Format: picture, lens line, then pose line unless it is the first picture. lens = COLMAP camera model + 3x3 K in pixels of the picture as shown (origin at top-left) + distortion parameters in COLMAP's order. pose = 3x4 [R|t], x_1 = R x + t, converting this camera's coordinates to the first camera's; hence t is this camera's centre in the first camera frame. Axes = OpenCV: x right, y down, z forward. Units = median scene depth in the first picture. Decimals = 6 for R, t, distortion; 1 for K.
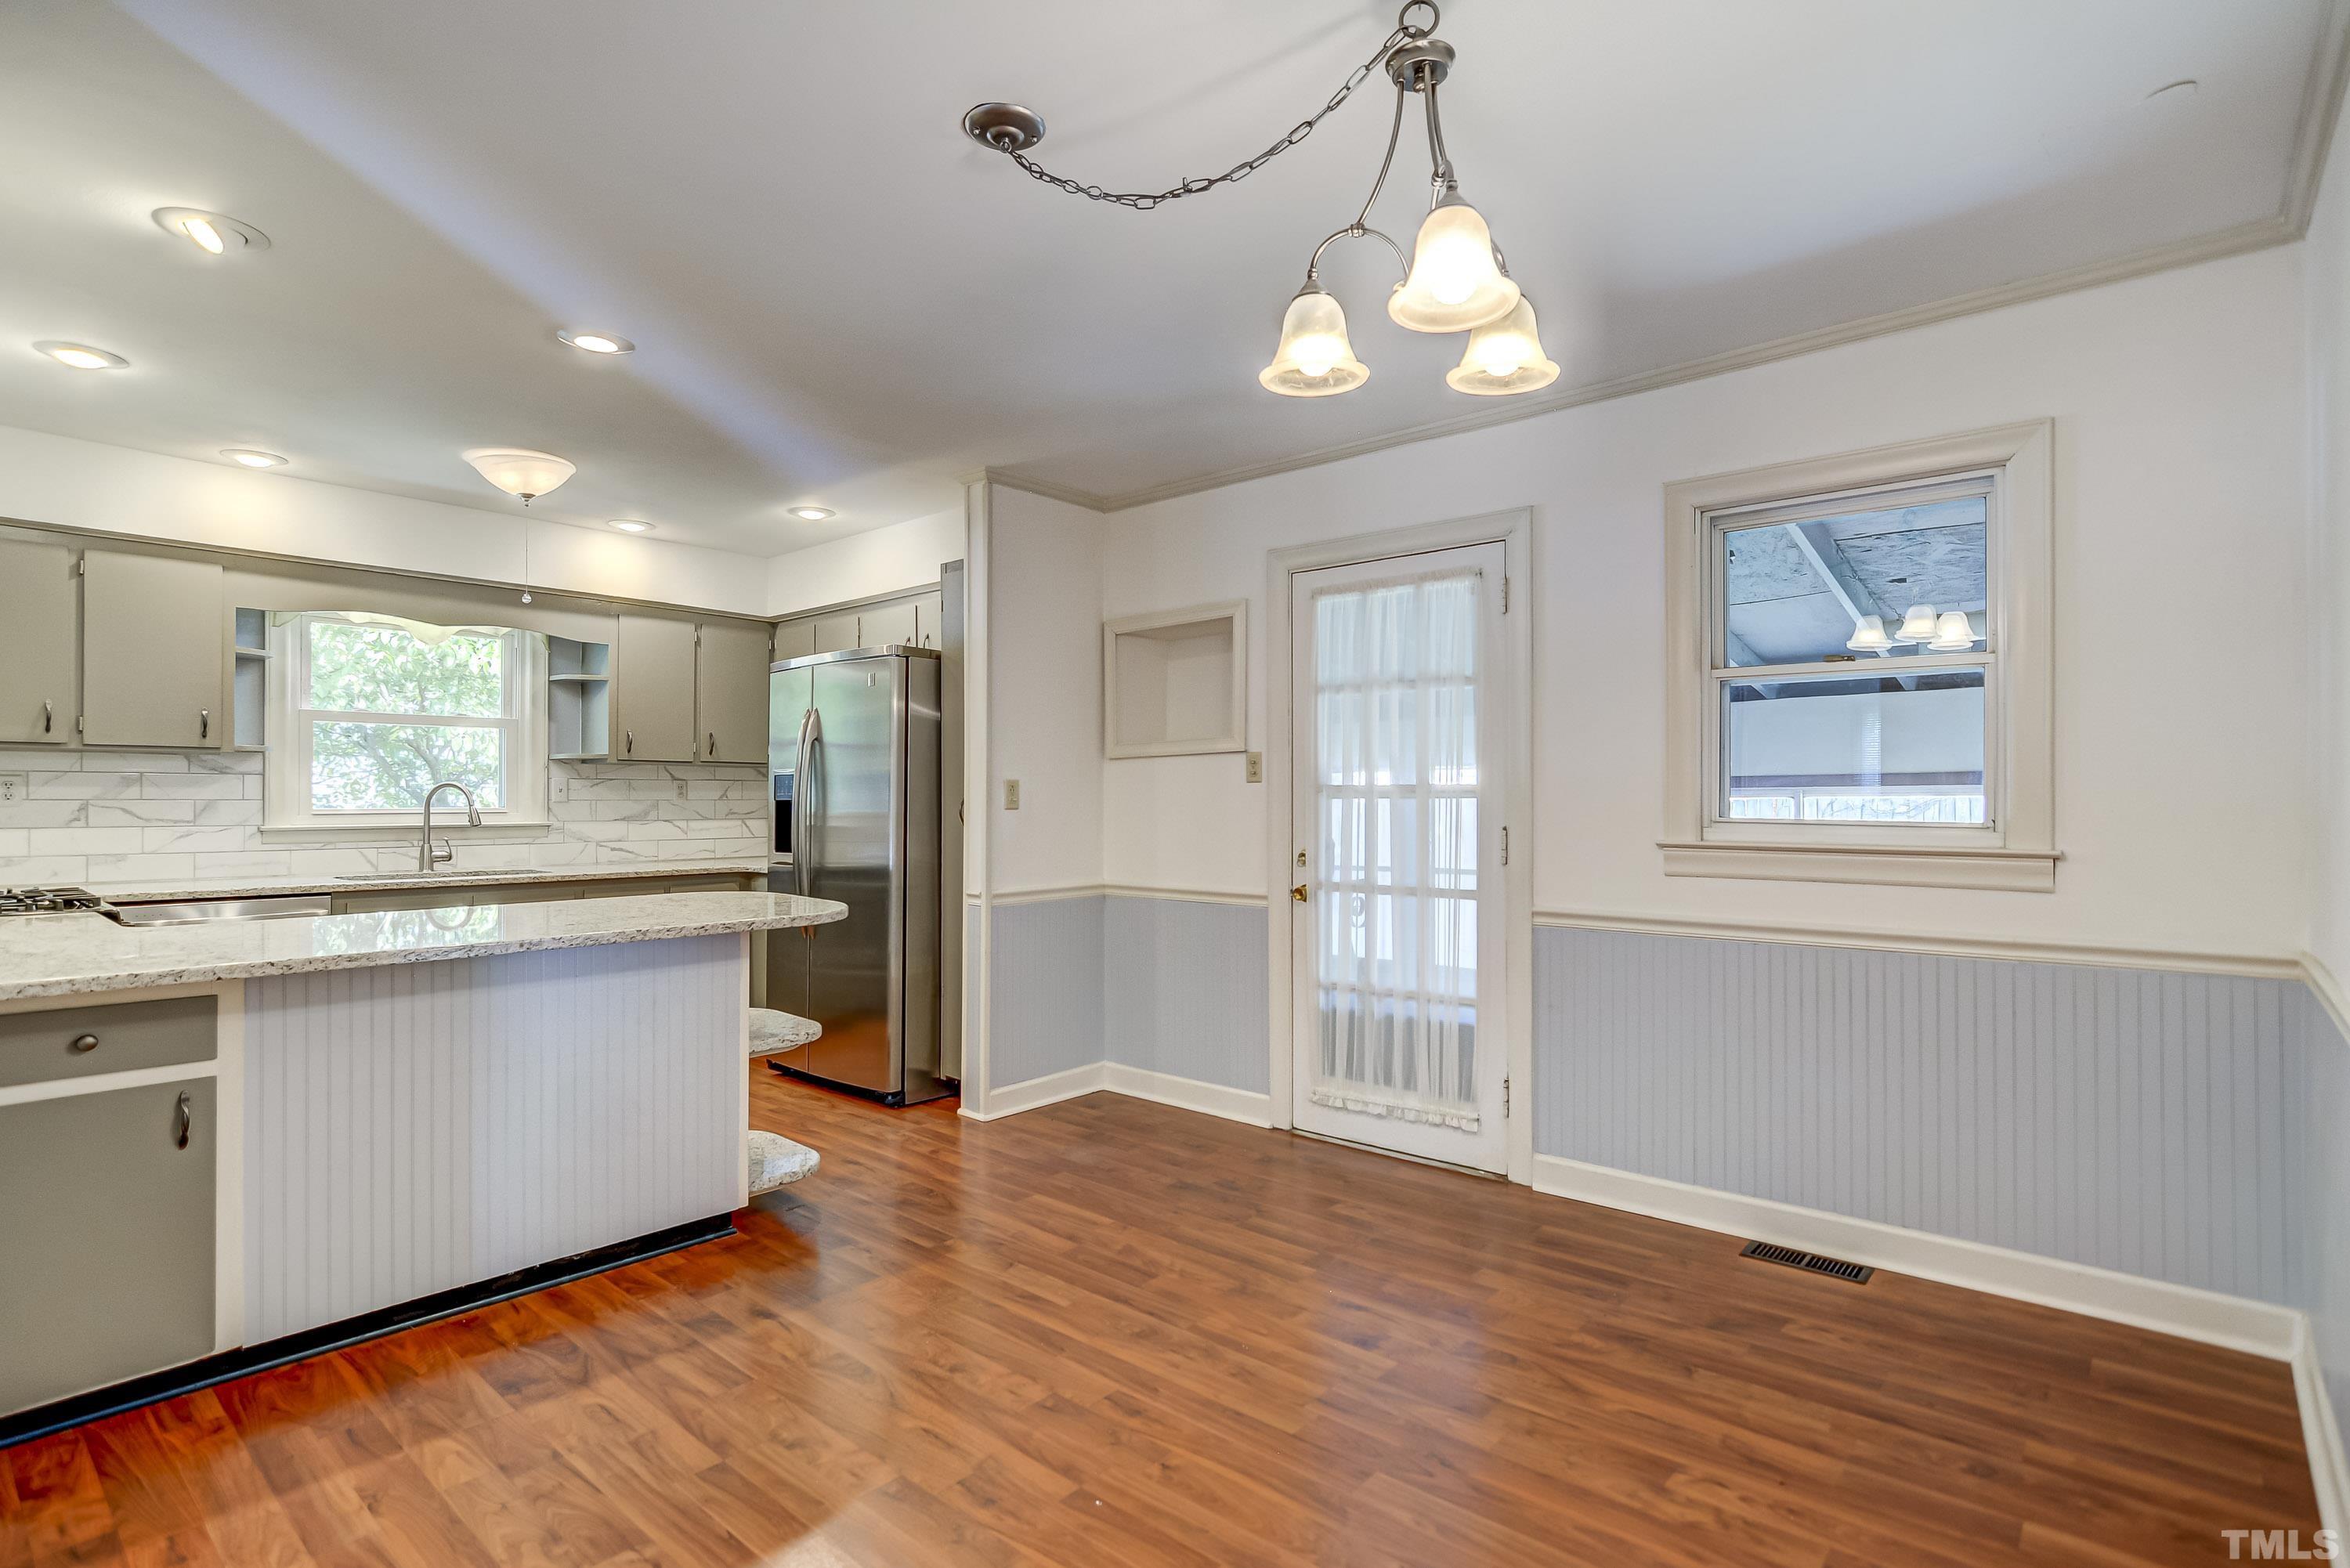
lens RADIAL K [[1150.2, 0, 1159.0], [0, 1150.2, 789.2], [0, 0, 1]] dist [-0.016929, 0.011248]
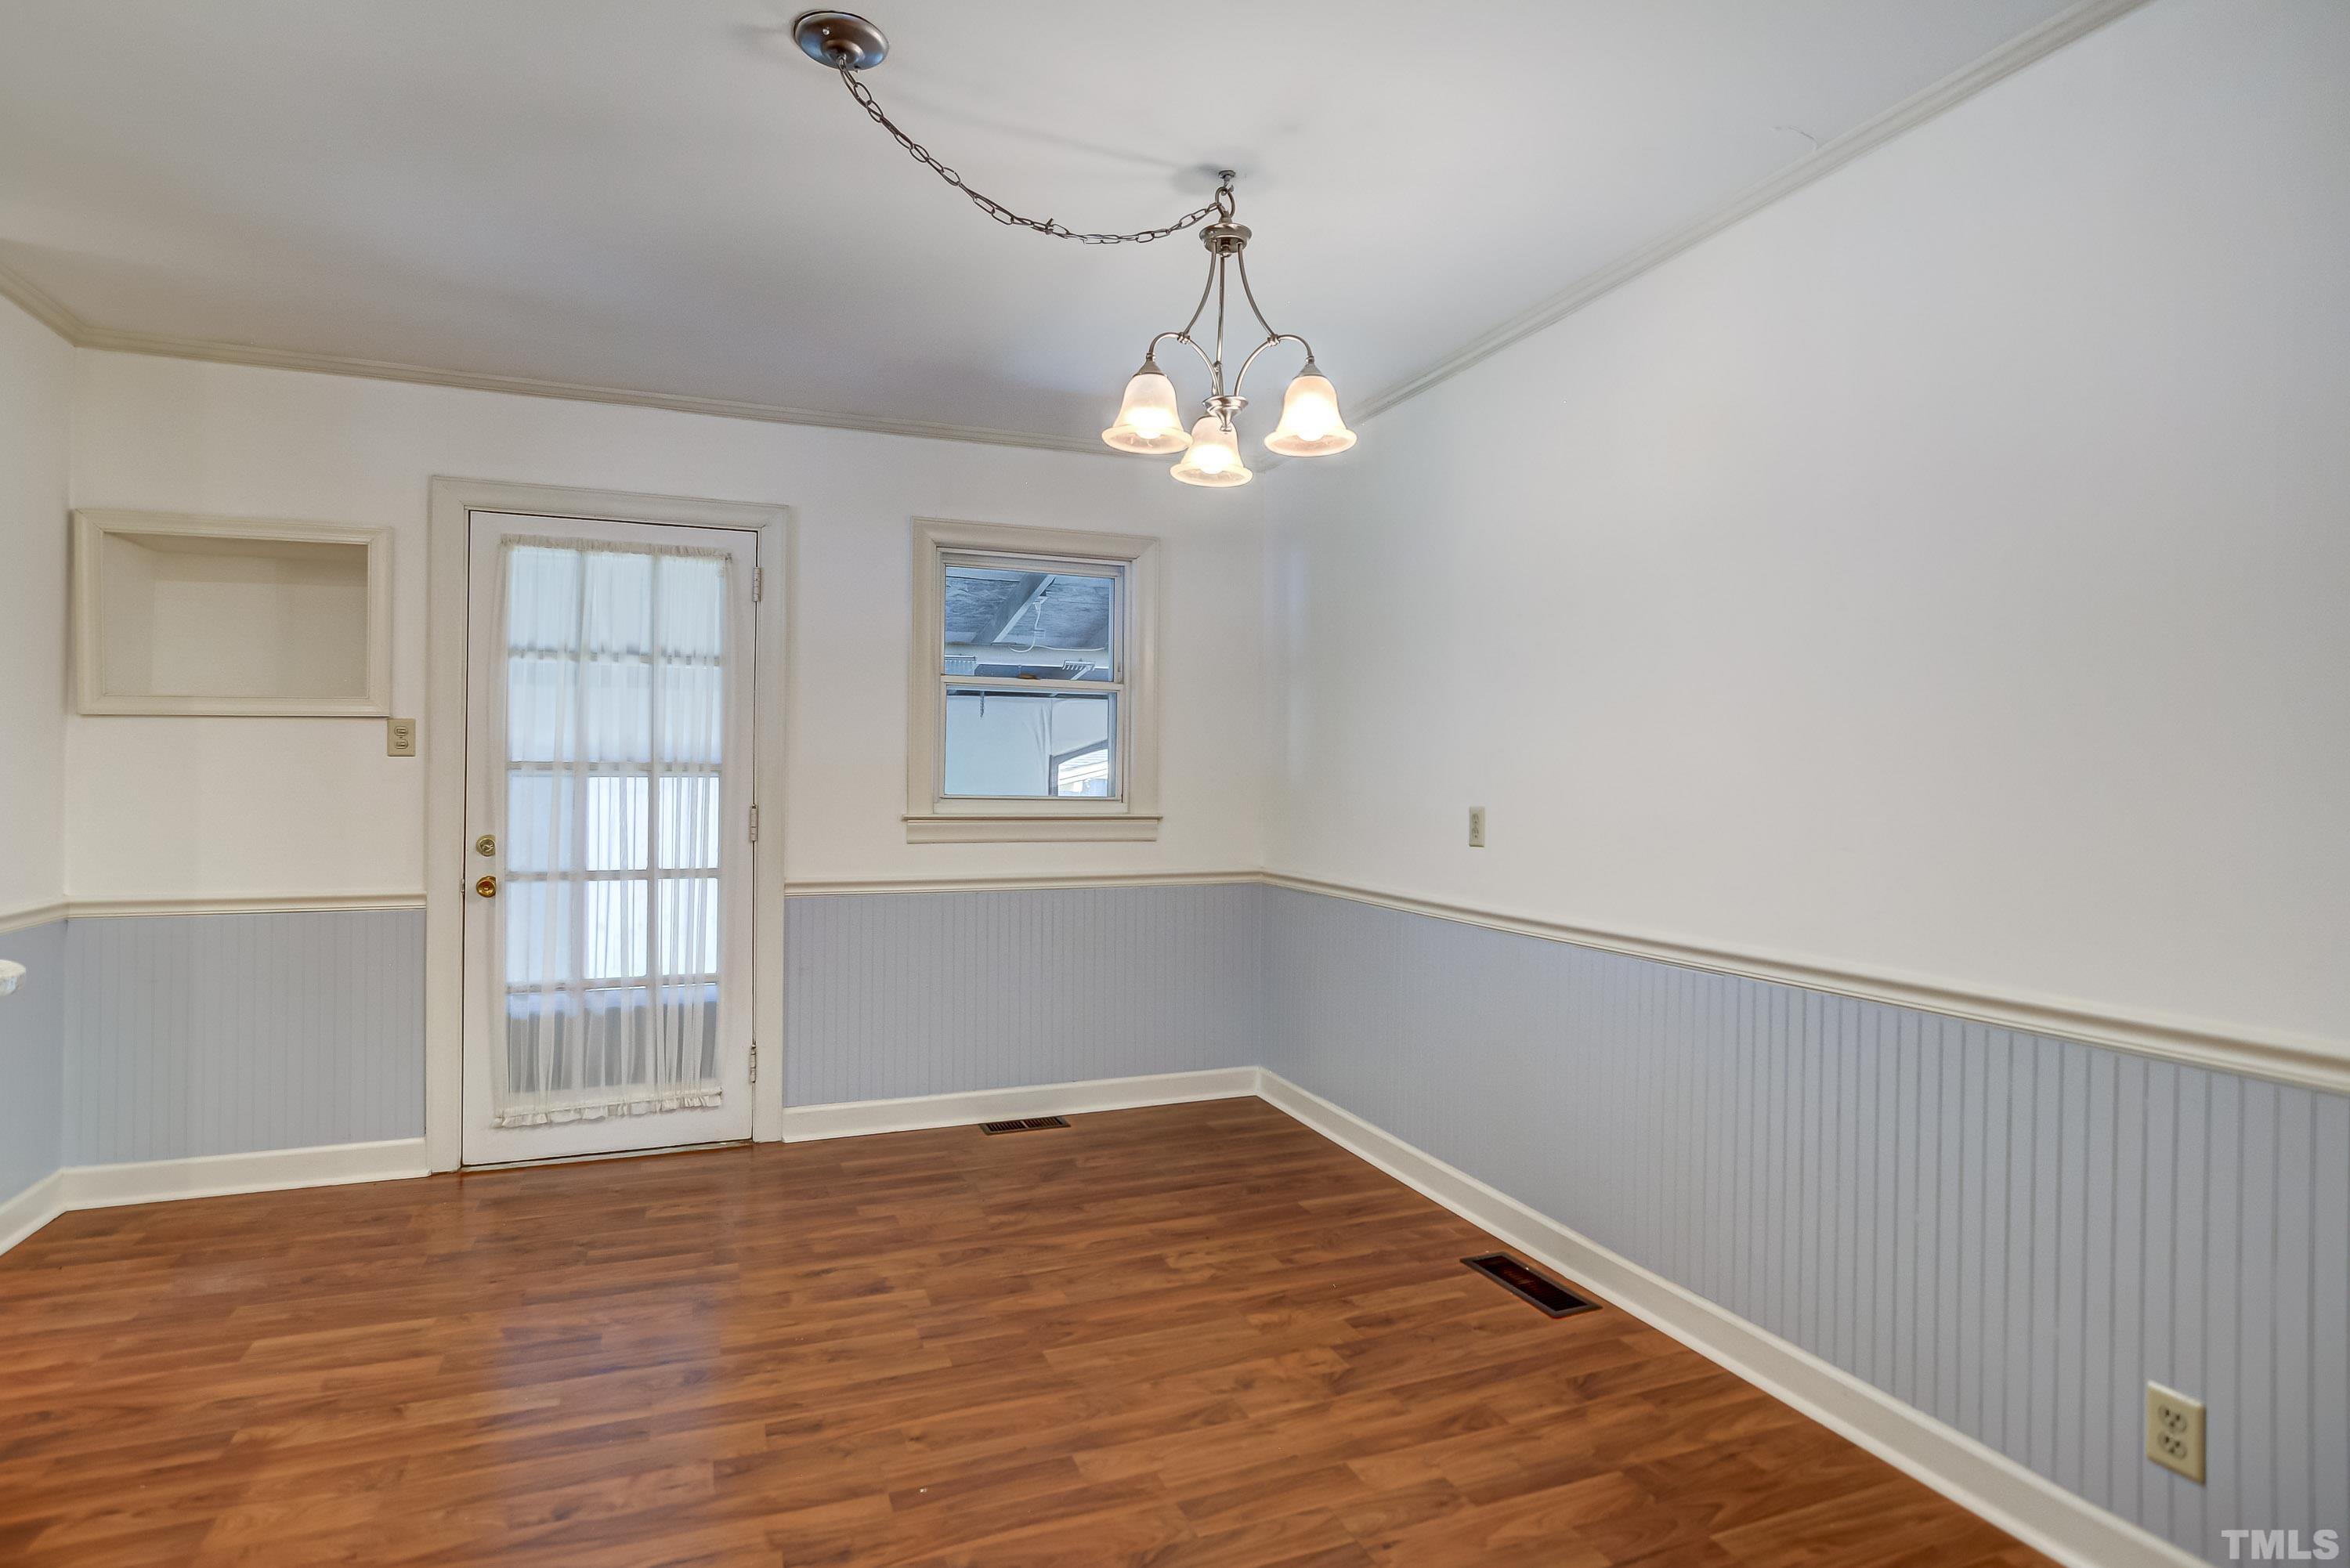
lens RADIAL K [[1106.5, 0, 1171.7], [0, 1106.5, 769.7], [0, 0, 1]] dist [-0.002247, 0.000512]
pose [[0.494596, 0.011885, 0.869042, -0.427989], [-0.013663, 0.999889, -0.005898, 0.001059], [-0.869016, -0.008957, 0.494704, 0.187603]]
